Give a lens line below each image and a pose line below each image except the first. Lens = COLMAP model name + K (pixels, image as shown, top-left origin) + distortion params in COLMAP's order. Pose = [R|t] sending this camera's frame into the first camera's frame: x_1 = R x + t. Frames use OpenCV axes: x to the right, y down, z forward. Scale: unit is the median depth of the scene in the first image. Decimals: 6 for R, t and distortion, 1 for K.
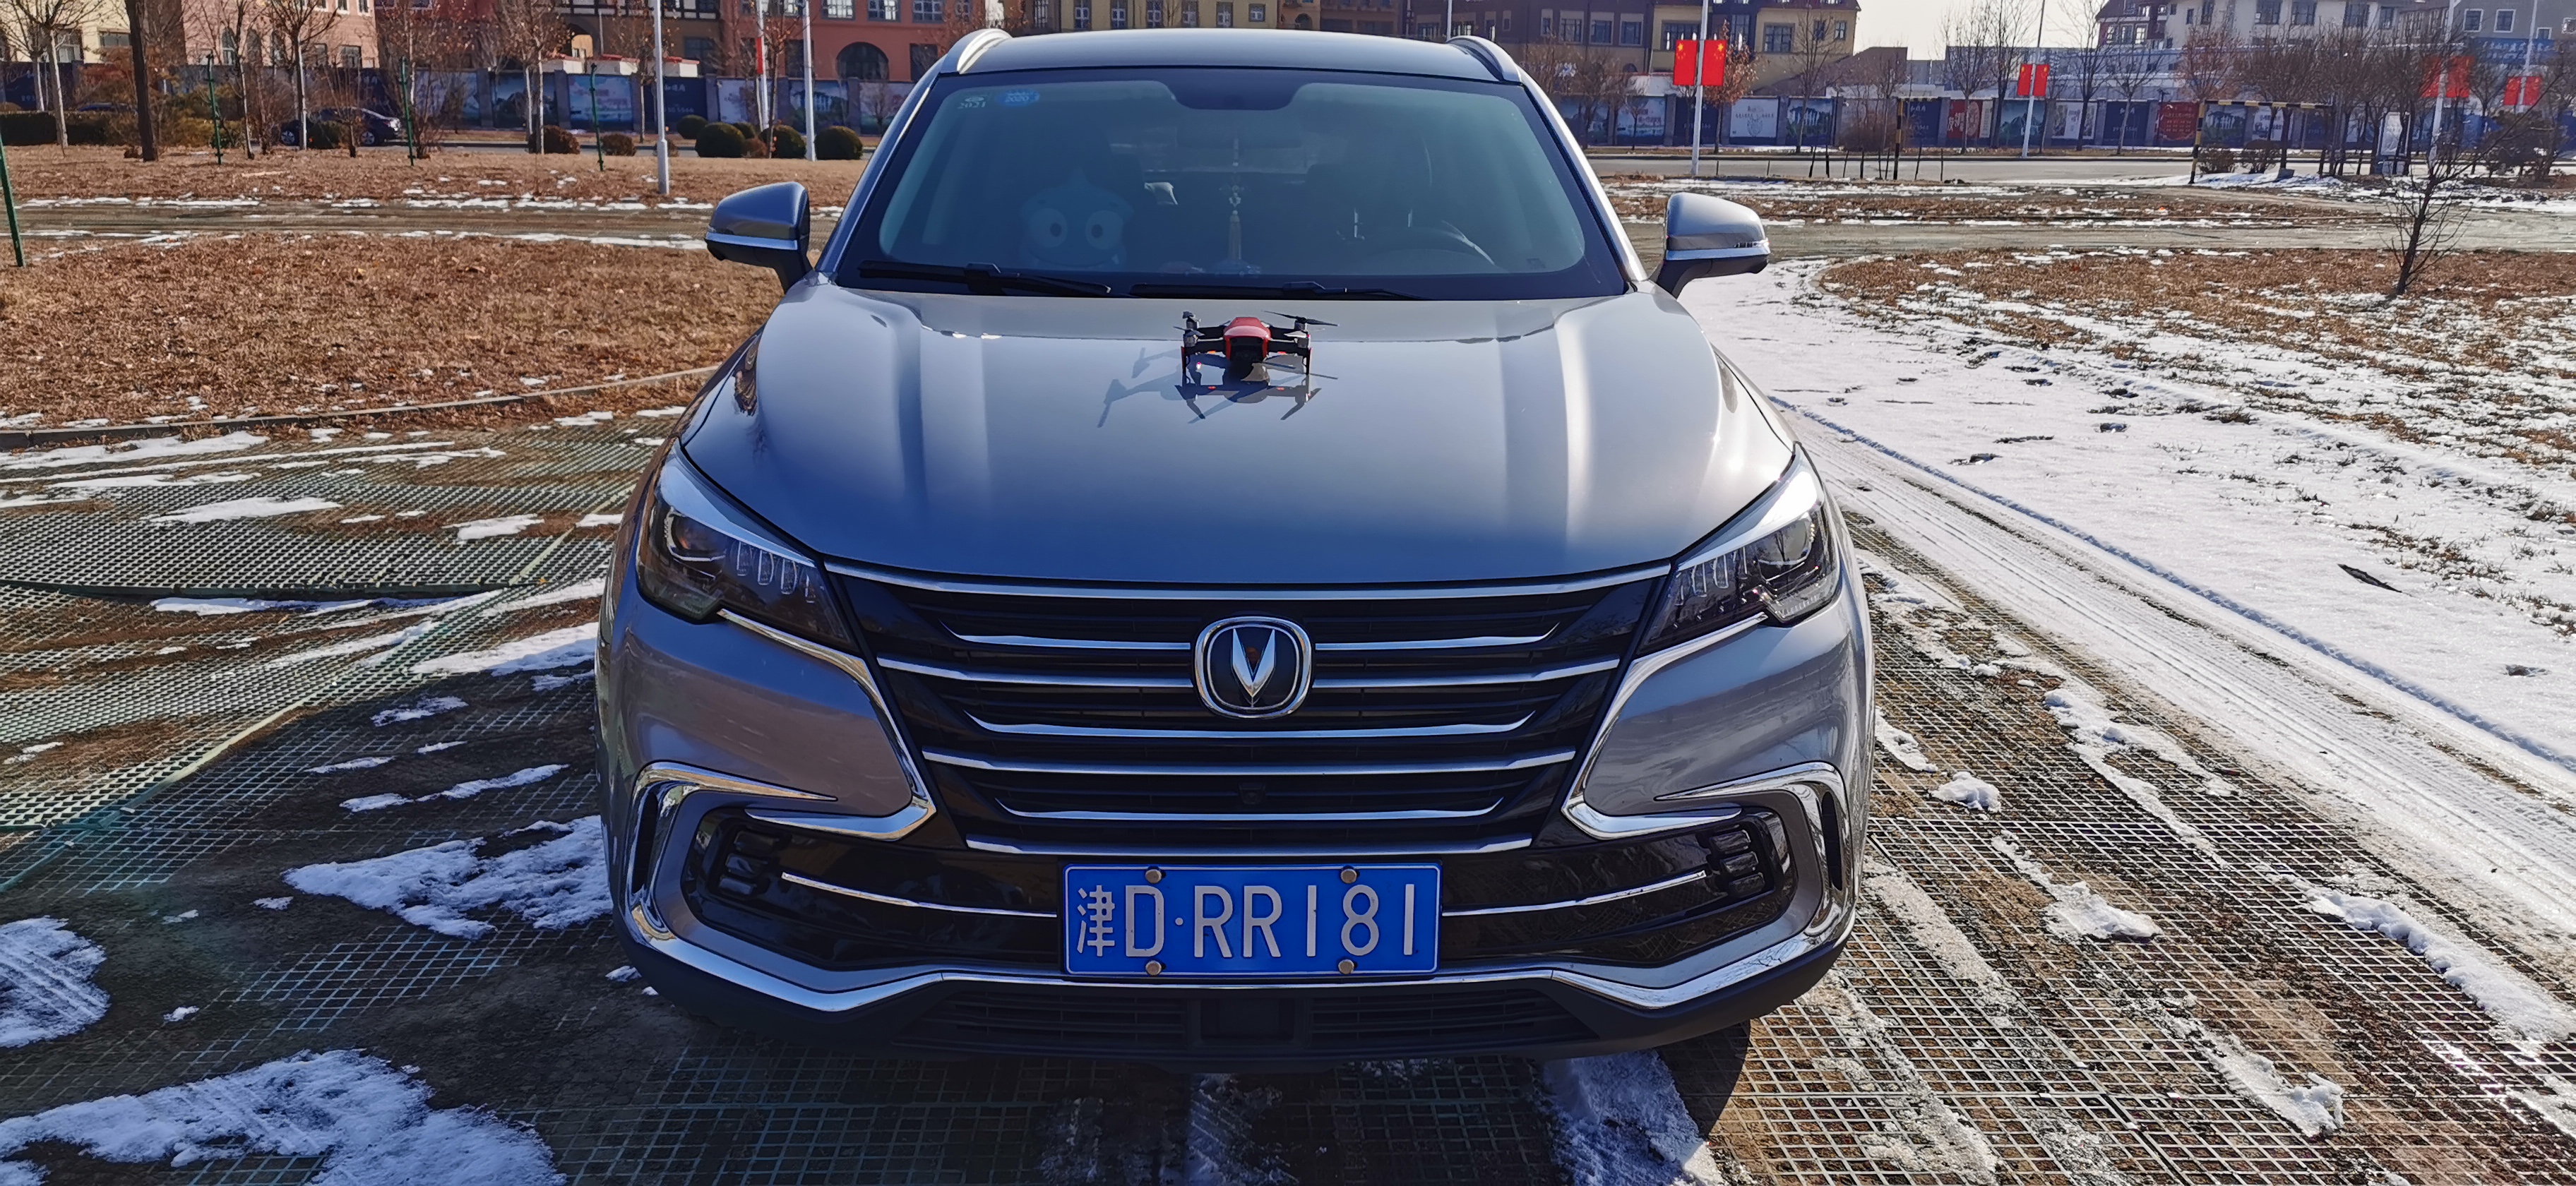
lens RADIAL K [[1780.1, 0, 1288.0], [0, 1780.1, 593.0], [0, 0, 1]] dist [0.007351, 0.001406]
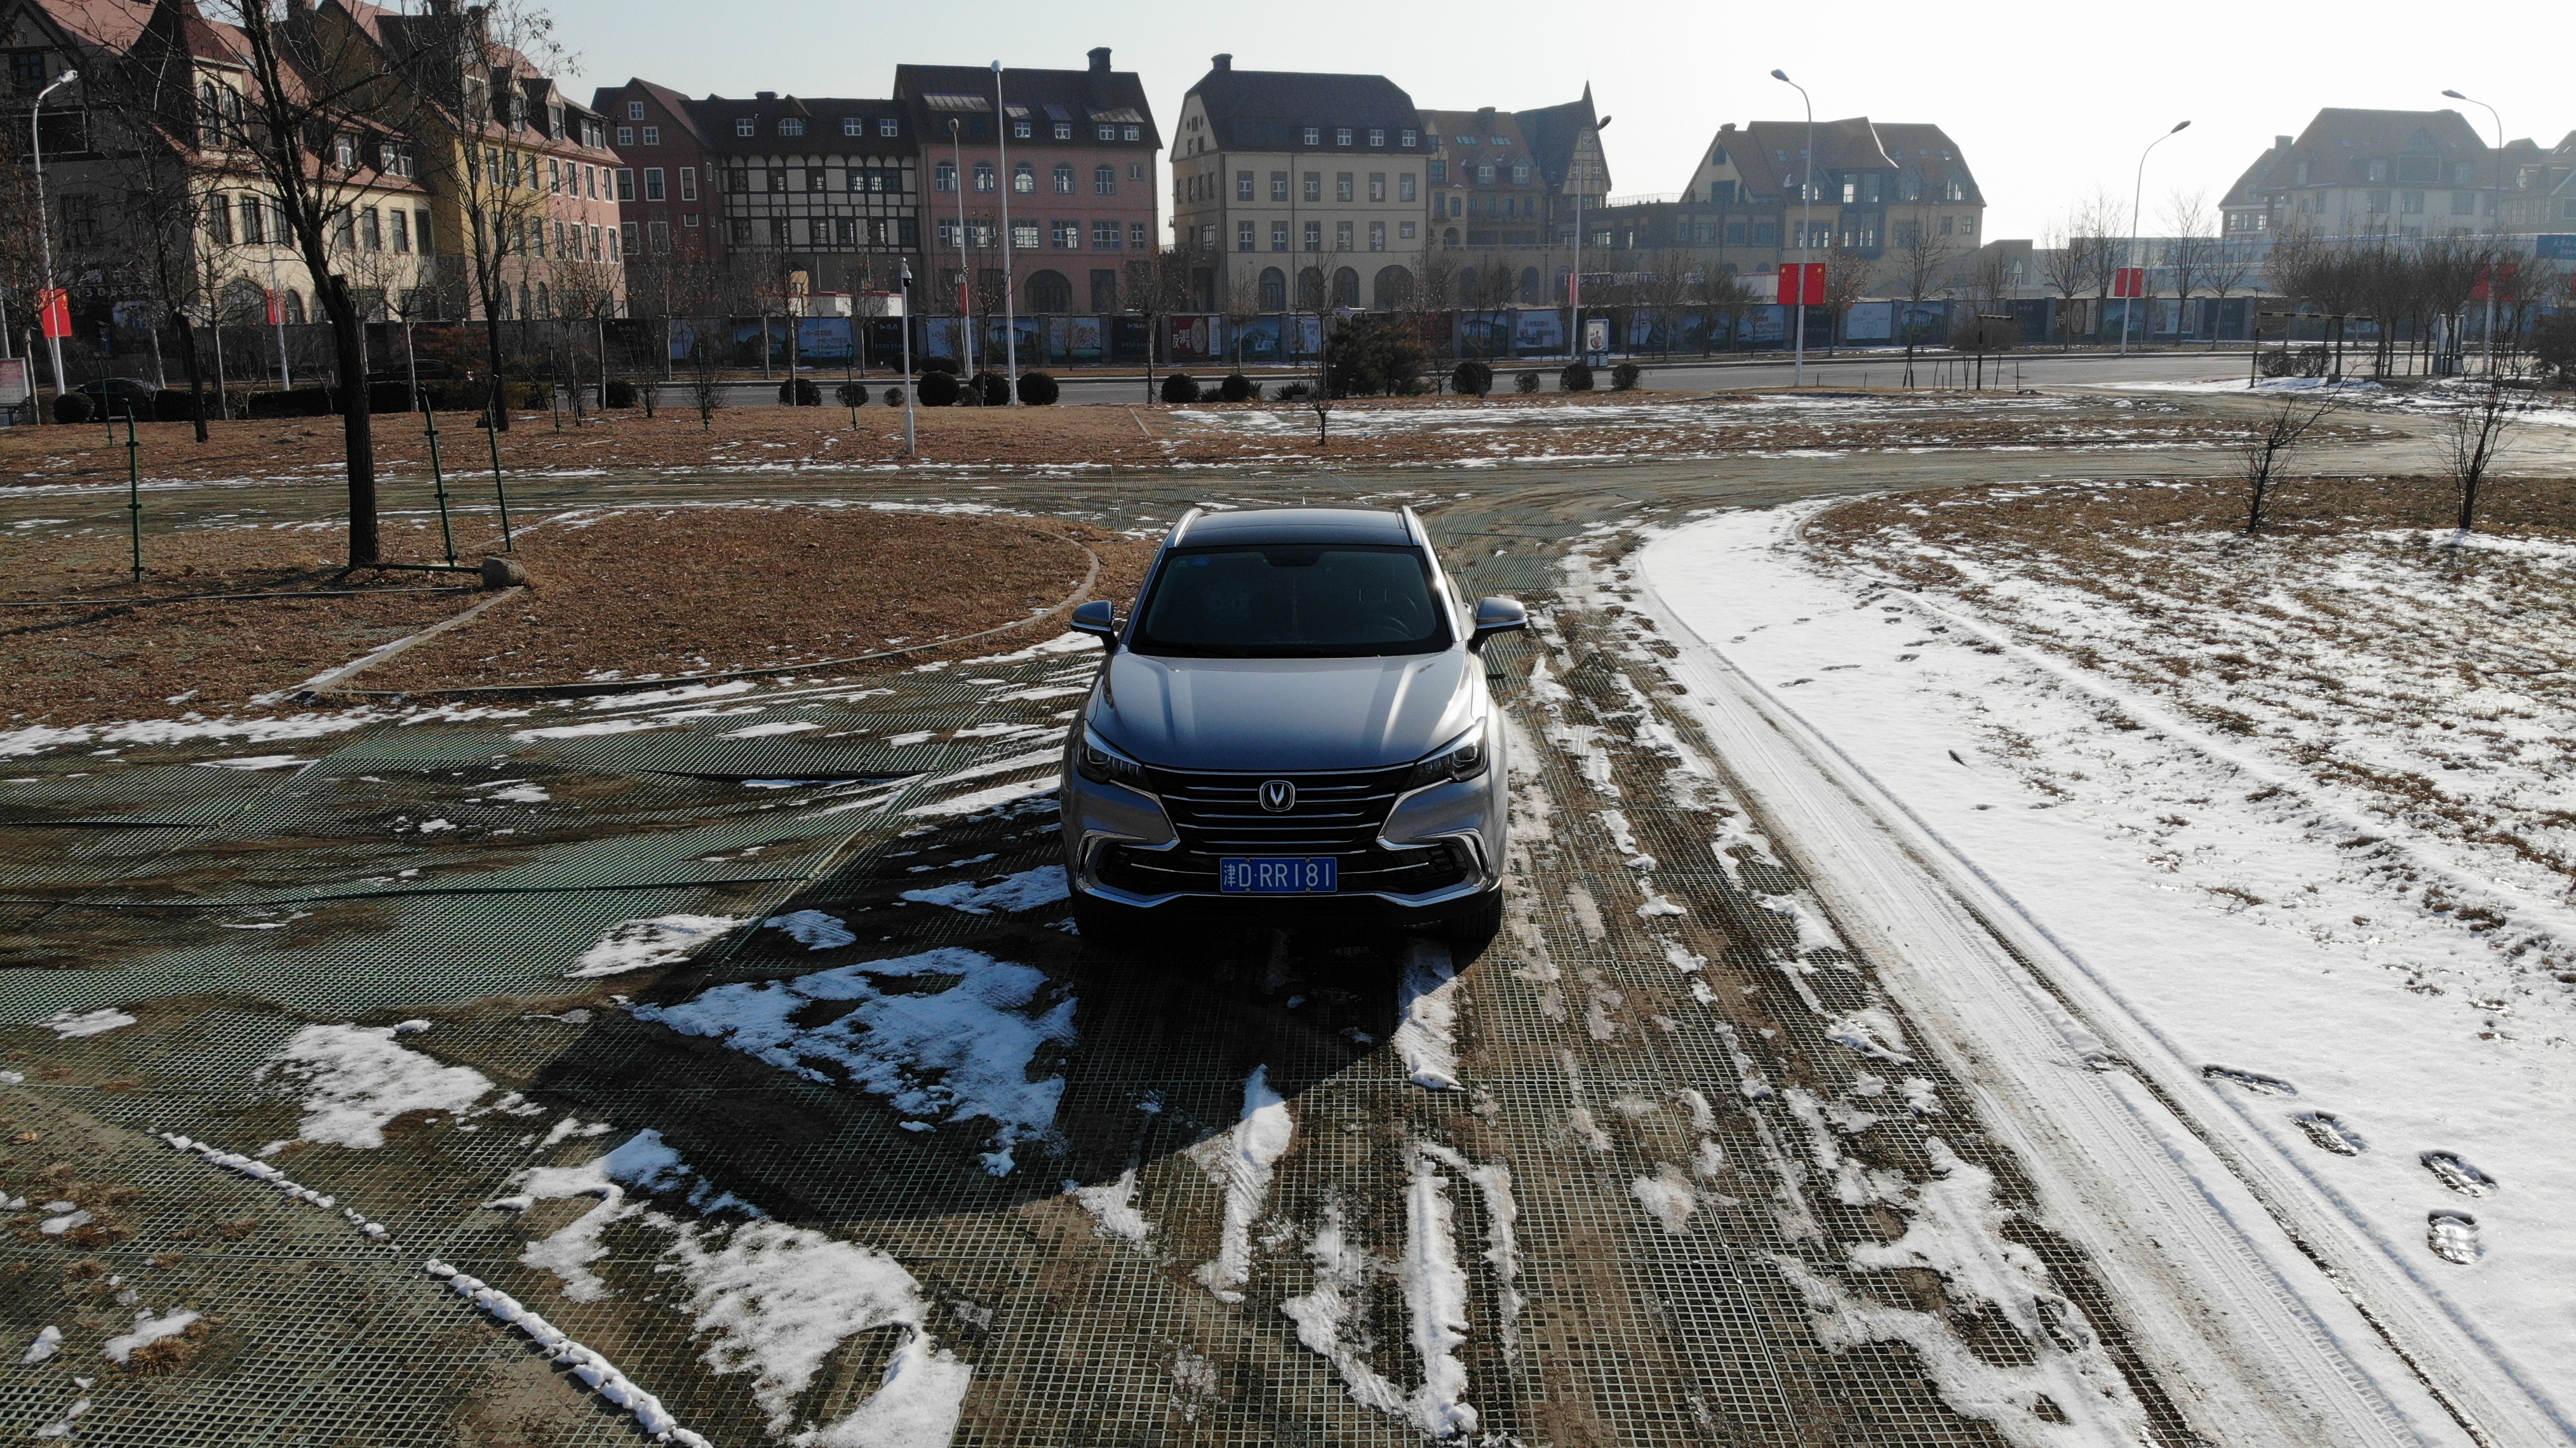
lens RADIAL K [[1882.6, 0, 1284.8], [0, 1882.6, 716.5], [0, 0, 1]] dist [0.073271, -0.194926]
pose [[0.994966, -0.011896, -0.099509, 0.104656], [0.009161, 0.999569, -0.027891, -0.002327], [0.099798, 0.026839, 0.994646, -0.749996]]
